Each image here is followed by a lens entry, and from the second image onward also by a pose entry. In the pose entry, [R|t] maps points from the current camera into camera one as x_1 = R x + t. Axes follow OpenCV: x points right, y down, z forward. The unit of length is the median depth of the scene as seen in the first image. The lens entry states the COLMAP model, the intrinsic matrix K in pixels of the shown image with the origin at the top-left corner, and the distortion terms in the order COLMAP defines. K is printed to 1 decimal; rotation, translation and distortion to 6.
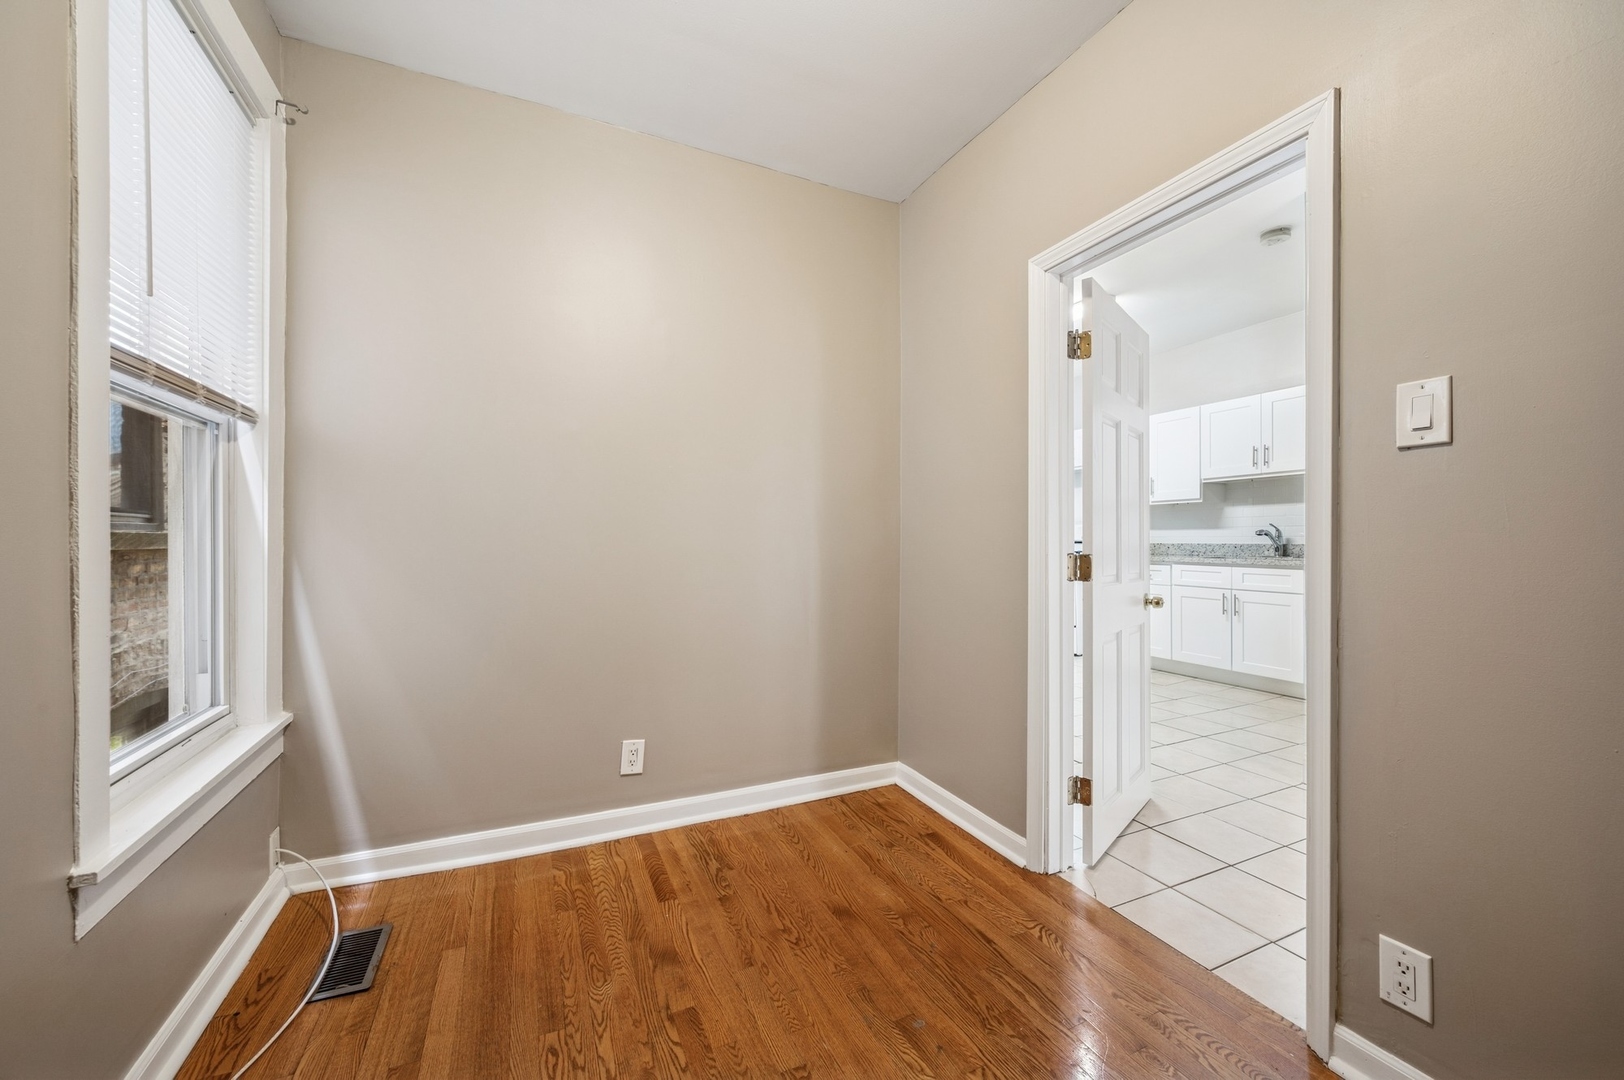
lens RADIAL K [[641.6, 0, 820.3], [0, 641.6, 540.0], [0, 0, 1]] dist [-0.000071, -0.000162]
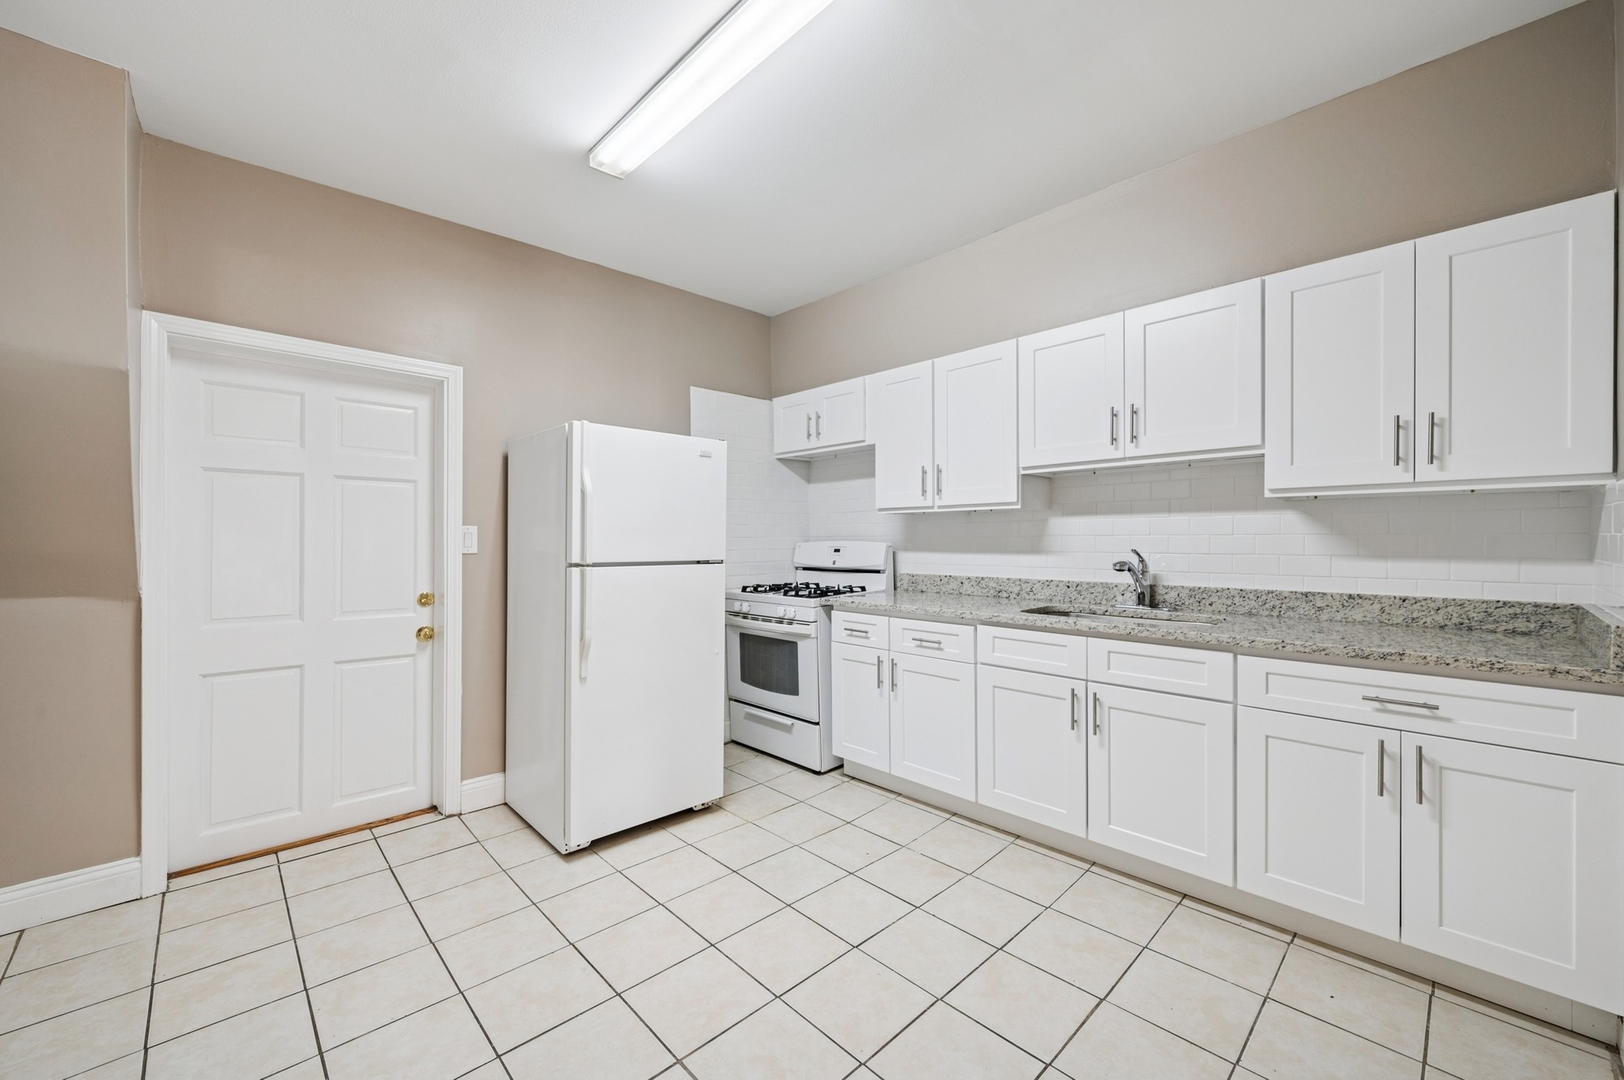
lens RADIAL K [[641.6, 0, 820.3], [0, 641.6, 540.0], [0, 0, 1]] dist [-0.000071, -0.000162]
pose [[0.946602, 0.001094, 0.322404, 0.269115], [-0.000347, 0.999997, -0.002374, -0.032868], [-0.322405, 0.002135, 0.946599, 0.571077]]
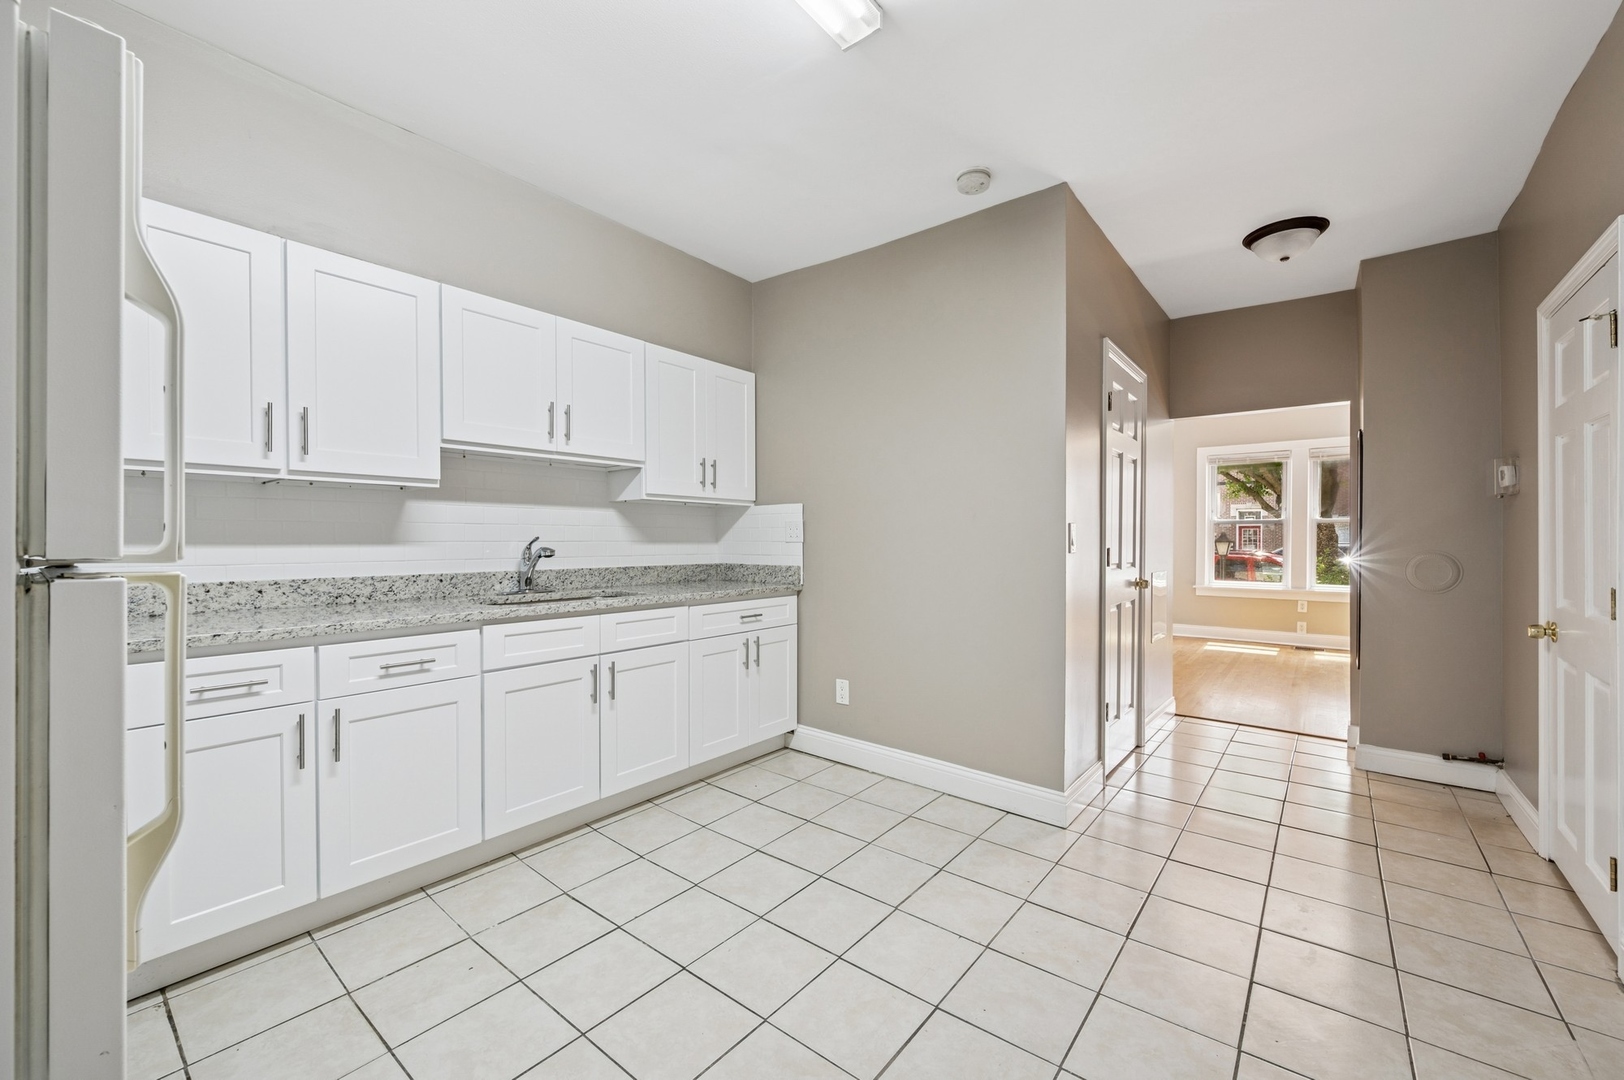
lens RADIAL K [[641.6, 0, 820.3], [0, 641.6, 540.0], [0, 0, 1]] dist [-0.000071, -0.000162]
pose [[-0.443901, 0.005898, 0.896056, 0.052077], [0.005349, 0.999978, -0.003932, -0.019540], [-0.896060, 0.003047, -0.443923, 1.050199]]
